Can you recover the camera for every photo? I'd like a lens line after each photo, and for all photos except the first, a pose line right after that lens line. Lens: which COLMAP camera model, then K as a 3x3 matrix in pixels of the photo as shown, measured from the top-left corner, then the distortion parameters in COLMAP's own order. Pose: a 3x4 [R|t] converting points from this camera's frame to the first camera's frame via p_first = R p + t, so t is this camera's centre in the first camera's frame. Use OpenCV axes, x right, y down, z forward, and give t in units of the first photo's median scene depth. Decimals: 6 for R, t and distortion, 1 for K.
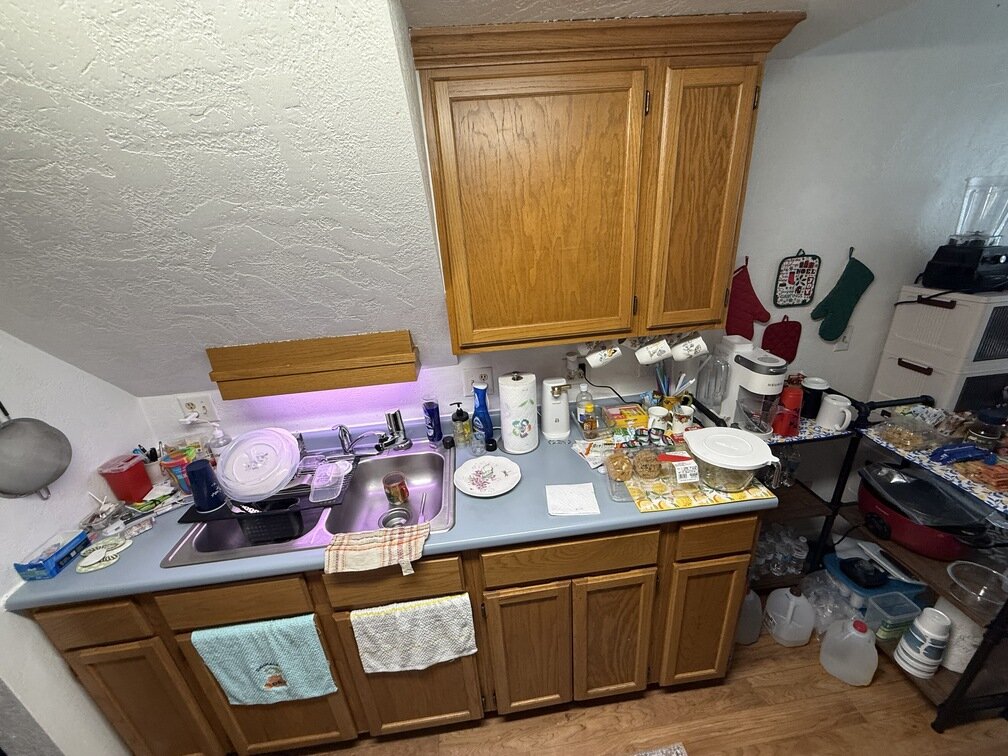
lens RADIAL K [[400.4, 0, 504.4], [0, 400.4, 386.8], [0, 0, 1]] dist [0.002694, 0.000128]
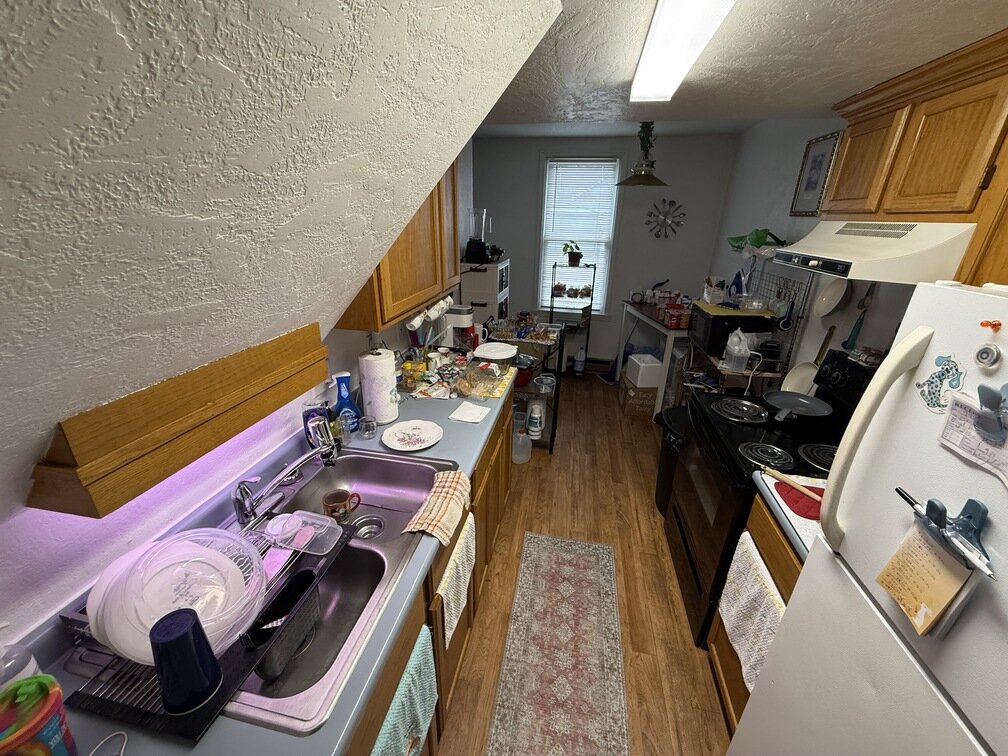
lens RADIAL K [[400.4, 0, 501.7], [0, 400.4, 378.1], [0, 0, 1]] dist [0.002694, 0.000128]
pose [[0.306732, -0.294872, 0.904967, -0.870558], [0.330649, 0.924595, 0.189196, -0.054195], [-0.892517, 0.241194, 0.381102, 0.280708]]
